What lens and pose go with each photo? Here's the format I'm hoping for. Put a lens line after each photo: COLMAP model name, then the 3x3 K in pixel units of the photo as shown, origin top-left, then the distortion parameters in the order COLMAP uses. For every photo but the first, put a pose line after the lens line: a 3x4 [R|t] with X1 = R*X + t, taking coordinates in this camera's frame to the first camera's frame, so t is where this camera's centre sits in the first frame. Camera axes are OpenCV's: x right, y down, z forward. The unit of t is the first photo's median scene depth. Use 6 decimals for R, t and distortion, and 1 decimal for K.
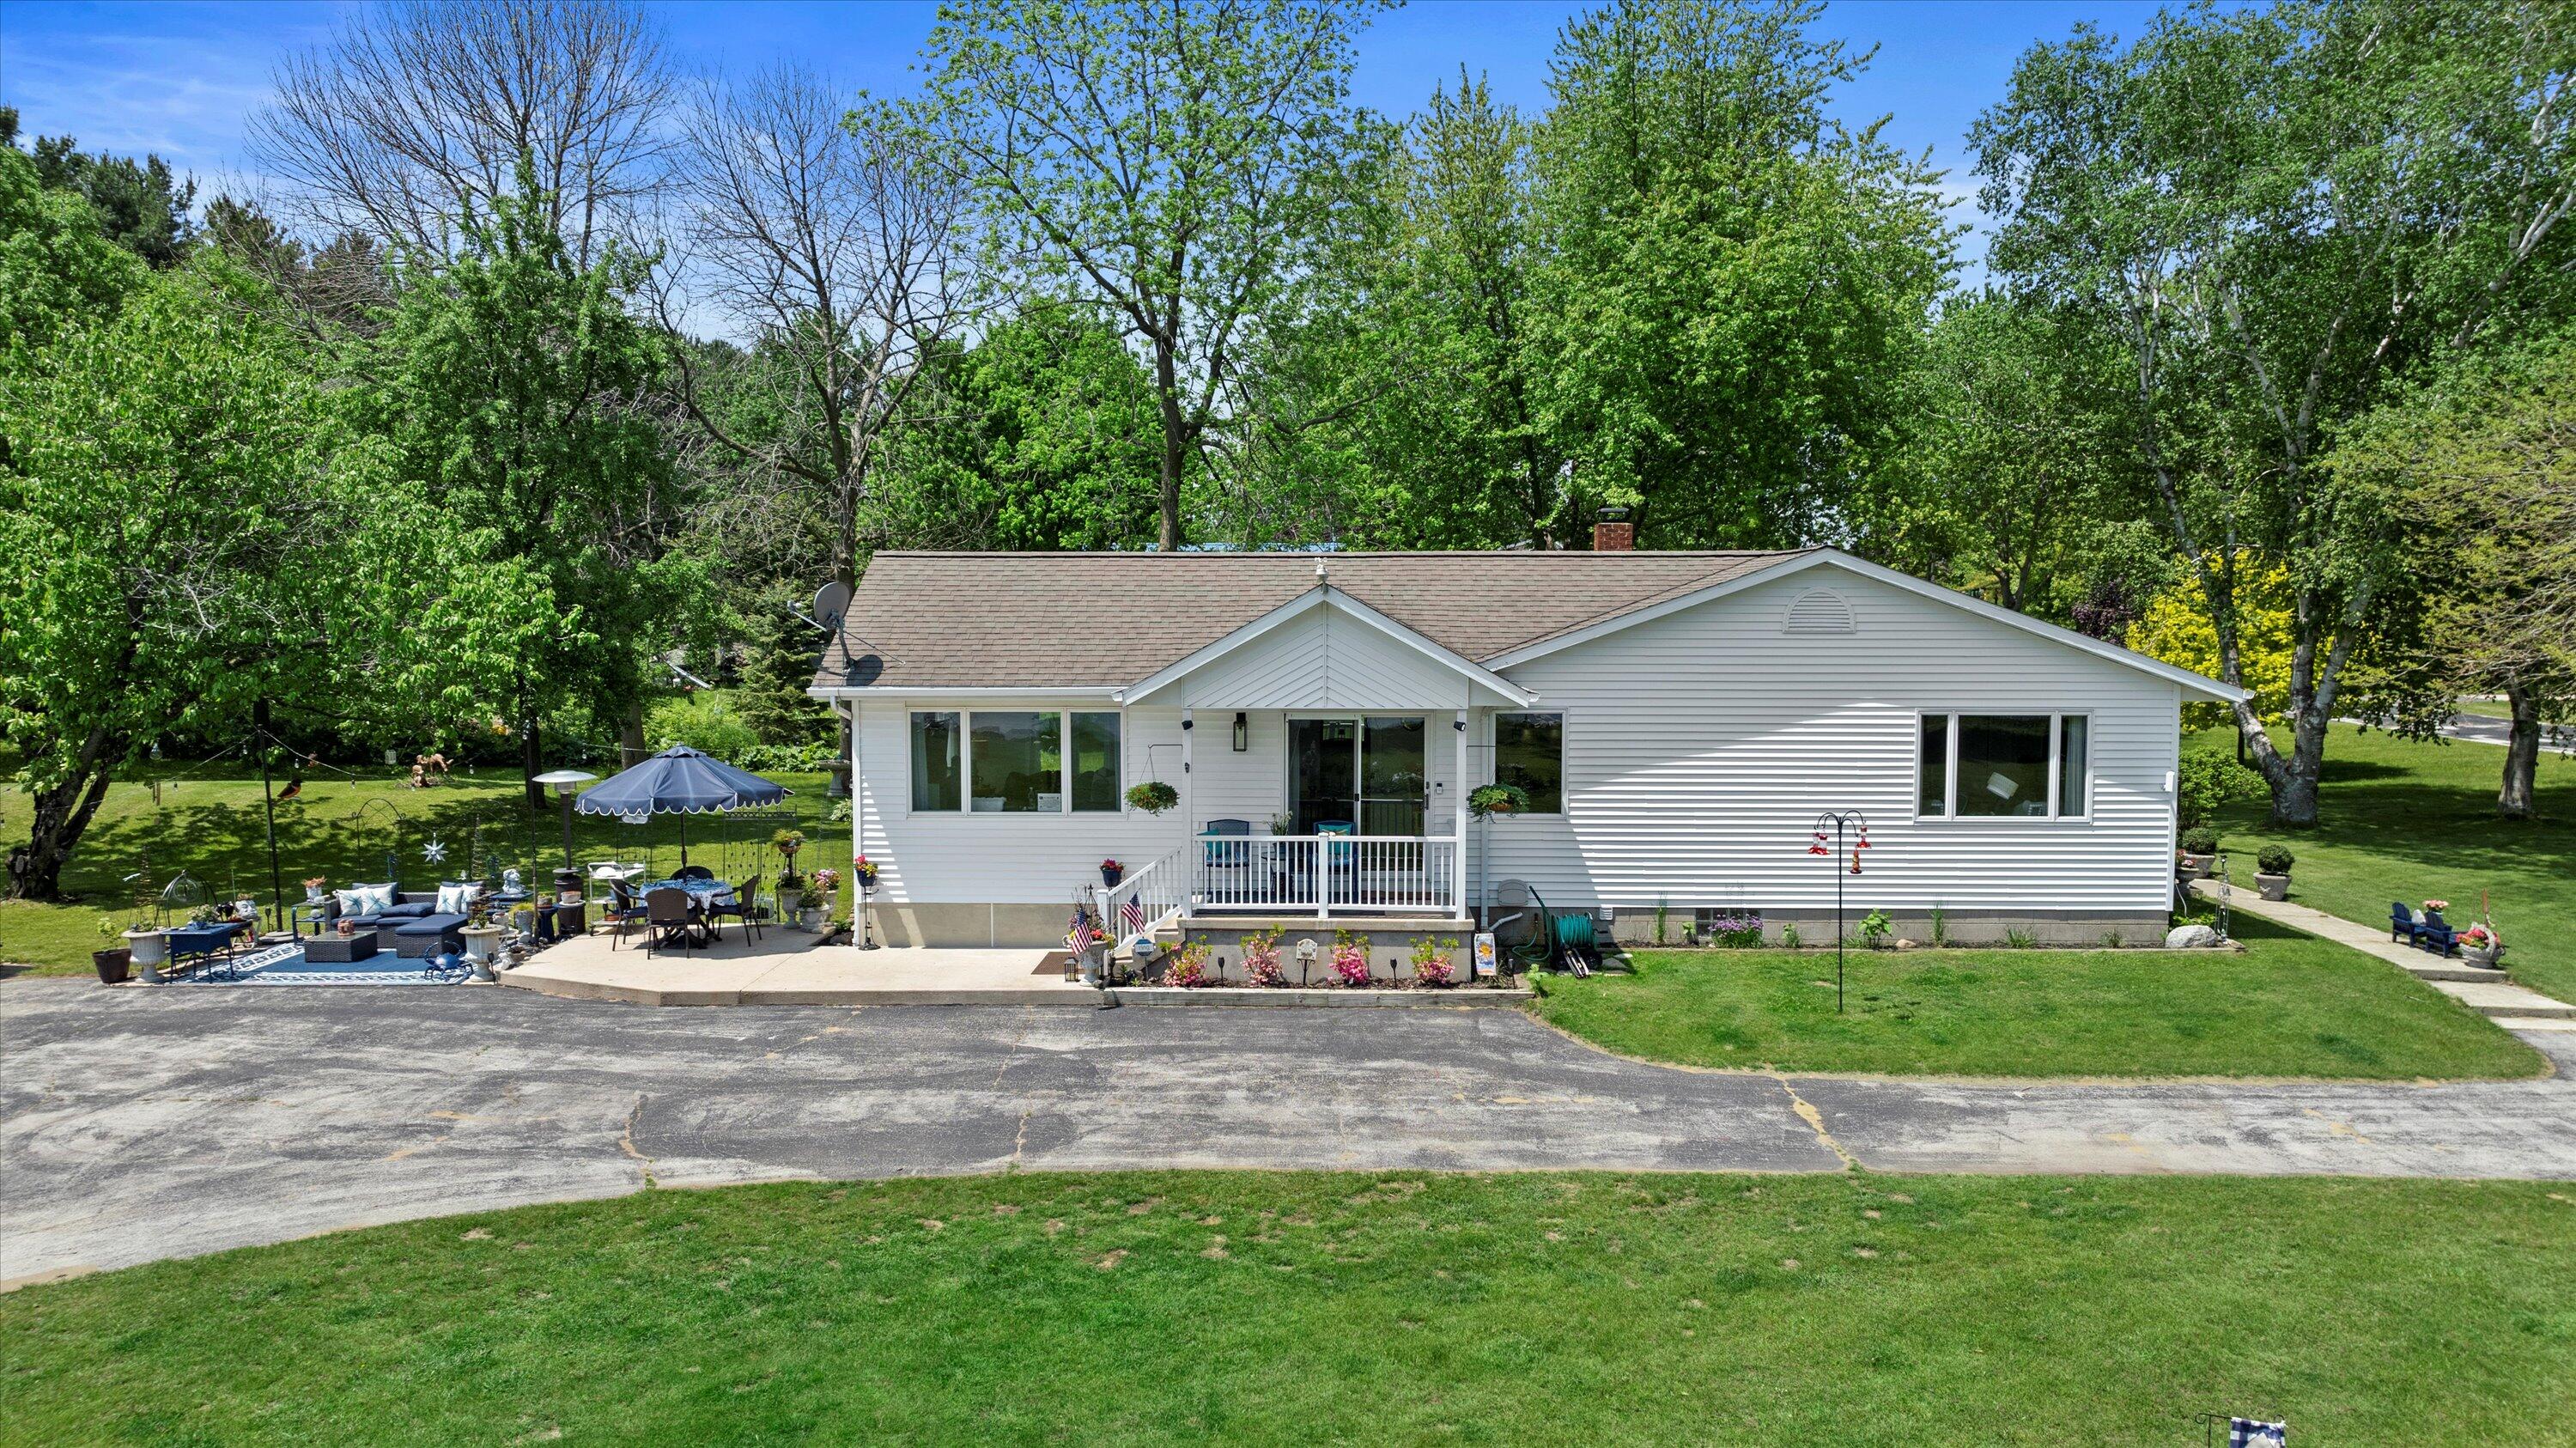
lens RADIAL K [[1900.0, 0, 1278.3], [0, 1900.0, 734.4], [0, 0, 1]] dist [-0.013584, -0.004777]
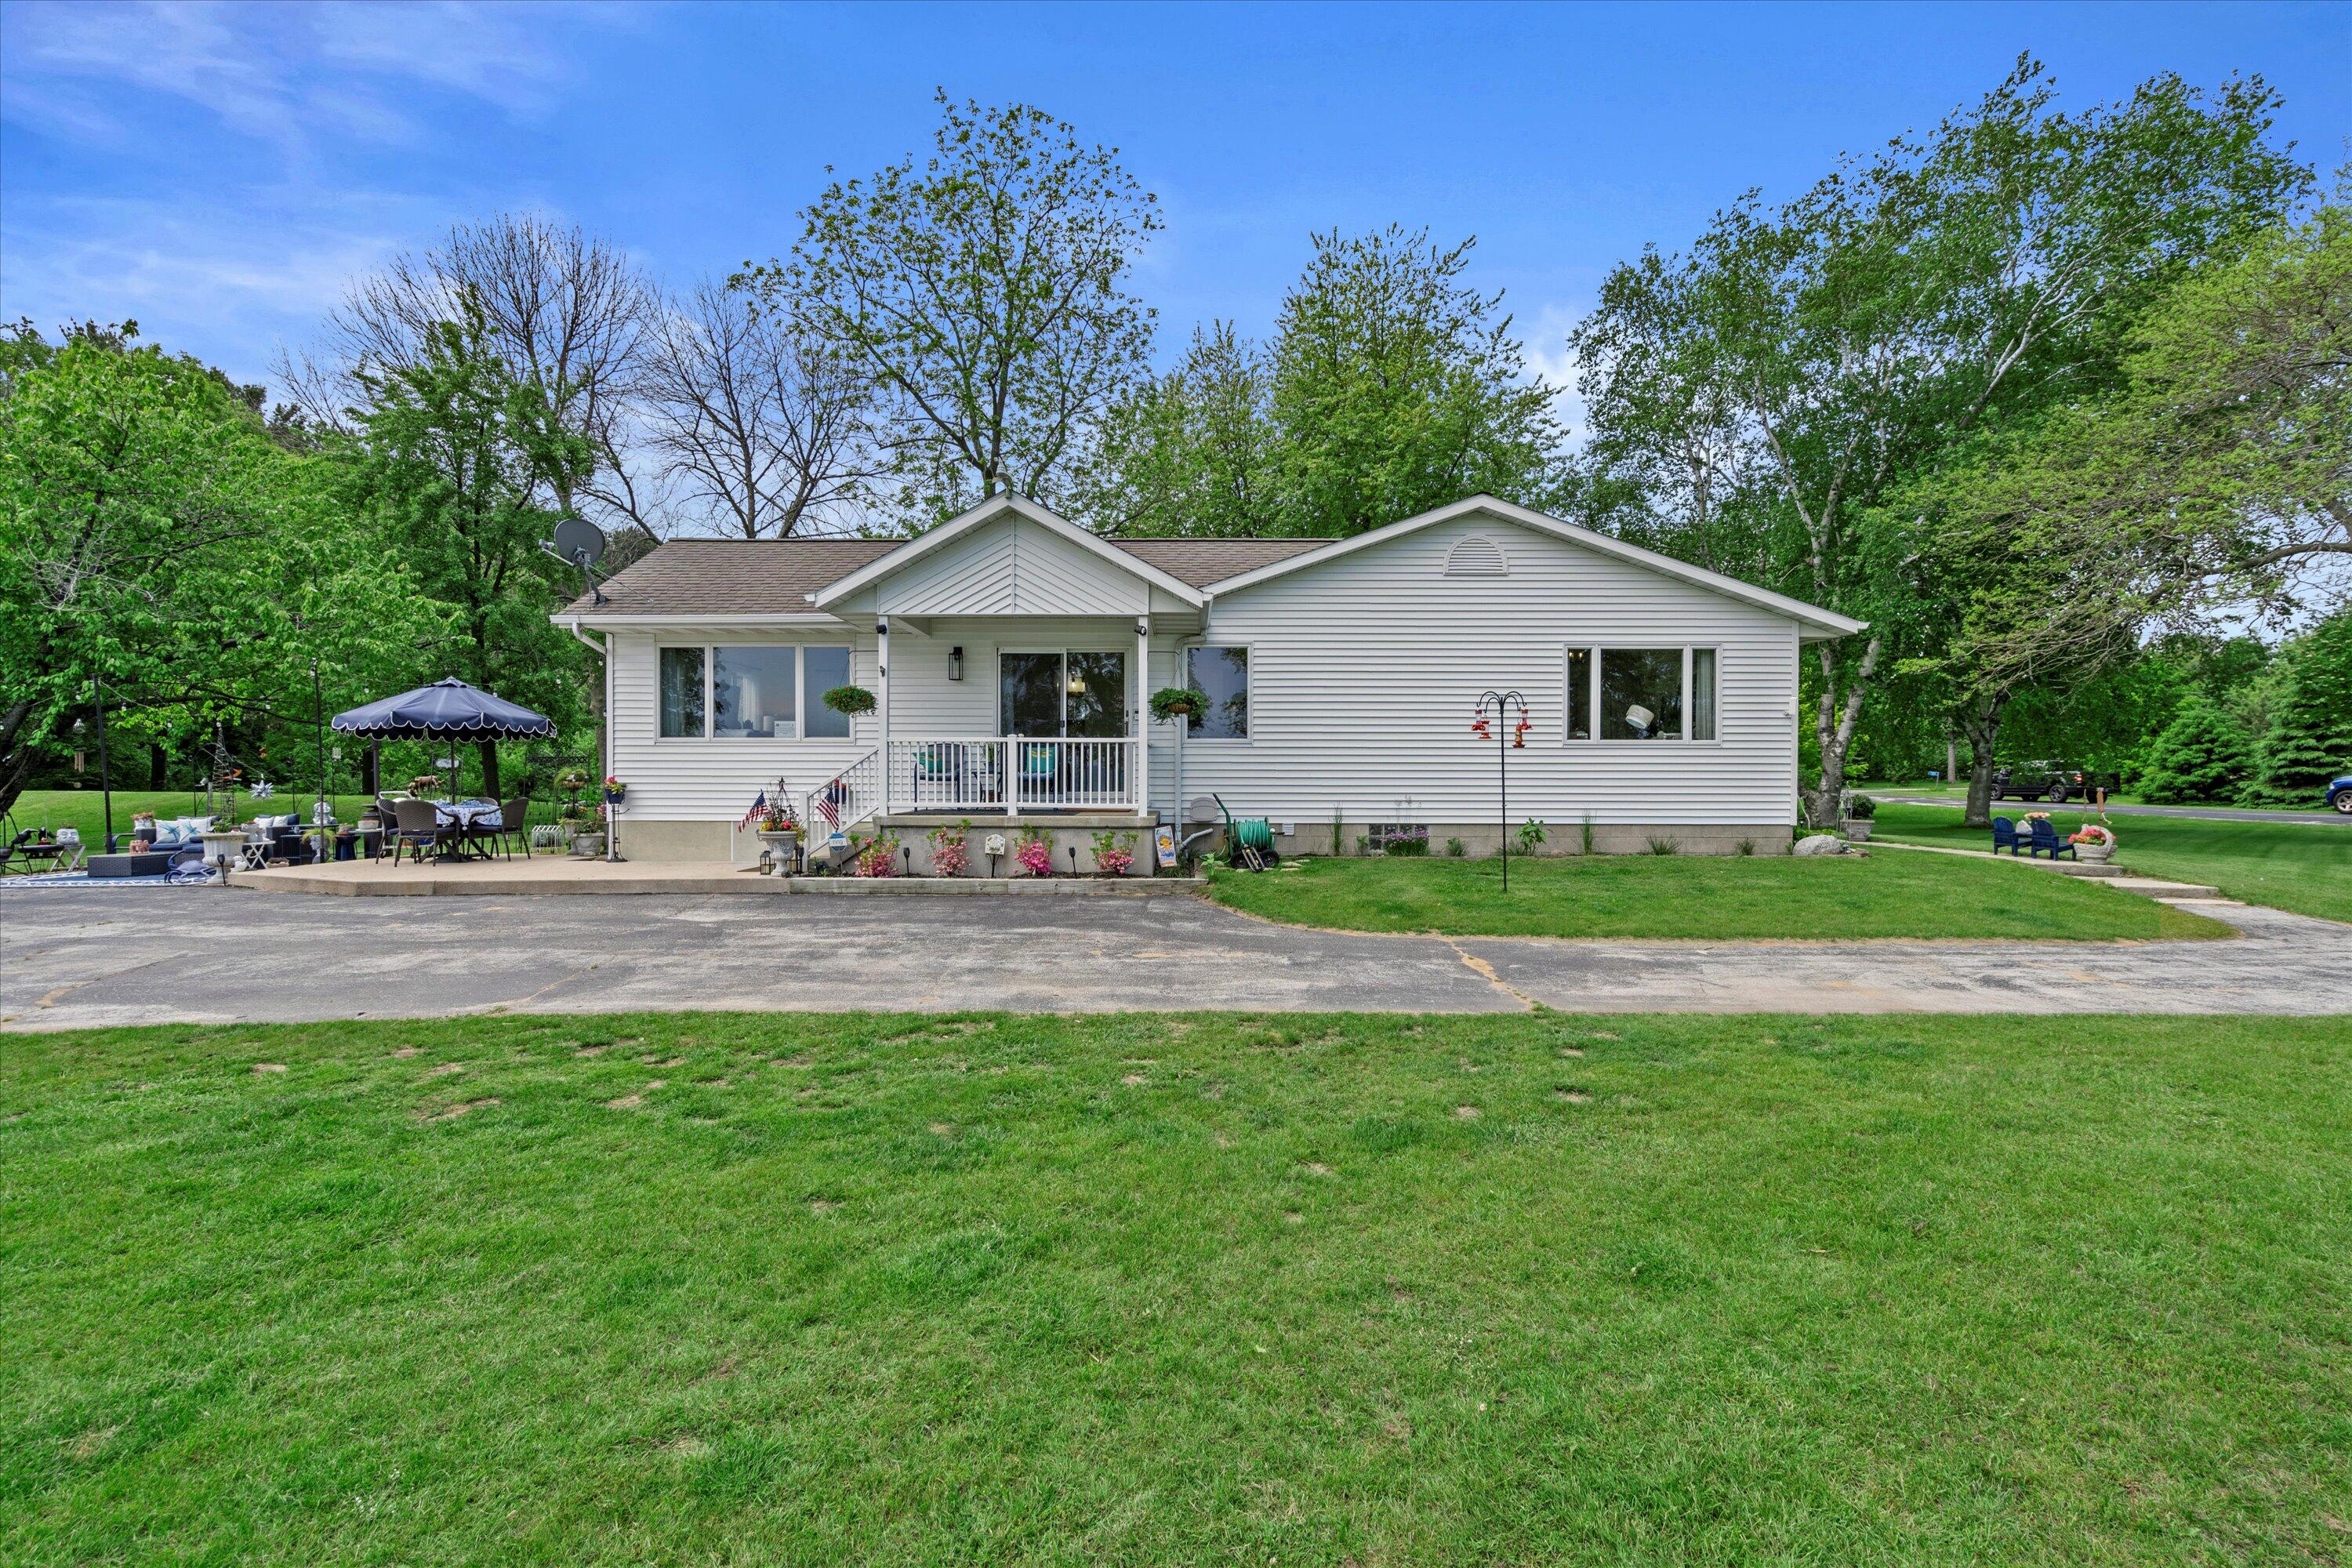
lens RADIAL K [[1126.5, 0, 1175.9], [0, 1126.5, 773.7], [0, 0, 1]] dist [-0.001331, 0.001775]
pose [[0.999675, 0.002505, 0.025387, 0.109498], [-0.000707, 0.997507, -0.070564, 0.131187], [-0.025500, 0.070523, 0.997184, 0.416625]]
